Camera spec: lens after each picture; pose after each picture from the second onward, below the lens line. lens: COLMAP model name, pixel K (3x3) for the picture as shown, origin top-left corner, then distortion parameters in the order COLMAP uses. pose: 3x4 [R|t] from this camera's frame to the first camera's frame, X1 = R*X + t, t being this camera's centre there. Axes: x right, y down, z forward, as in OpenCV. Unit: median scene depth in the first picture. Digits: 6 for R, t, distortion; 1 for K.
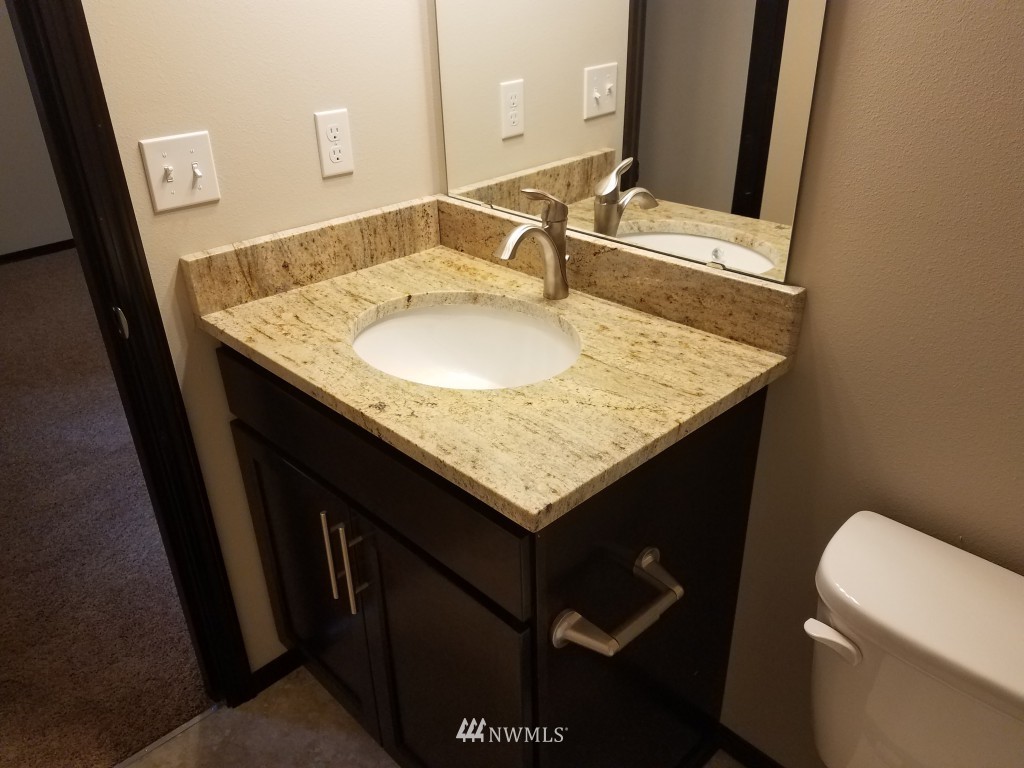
lens RADIAL K [[794.3, 0, 492.5], [0, 794.3, 392.7], [0, 0, 1]] dist [0.118317, -0.175486]
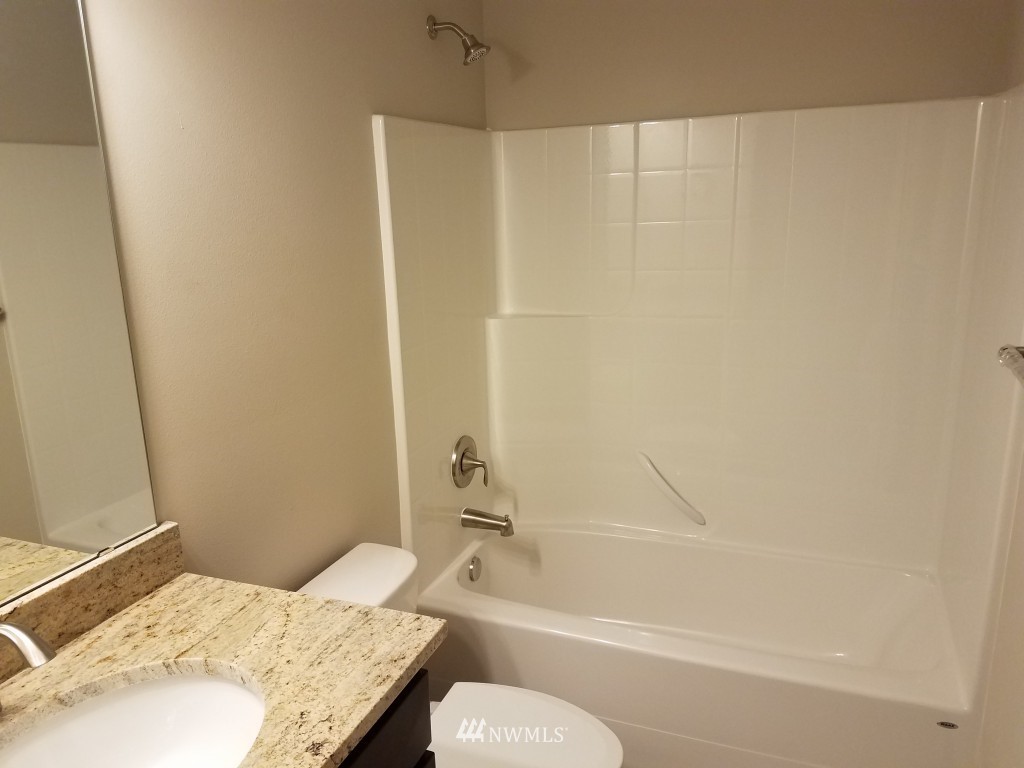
lens RADIAL K [[794.3, 0, 492.5], [0, 794.3, 392.7], [0, 0, 1]] dist [0.118317, -0.175486]
pose [[-0.425612, -0.170276, 0.888741, -0.867643], [0.465811, 0.800792, 0.376500, -0.496108], [-0.775806, 0.574228, -0.261511, 0.763879]]
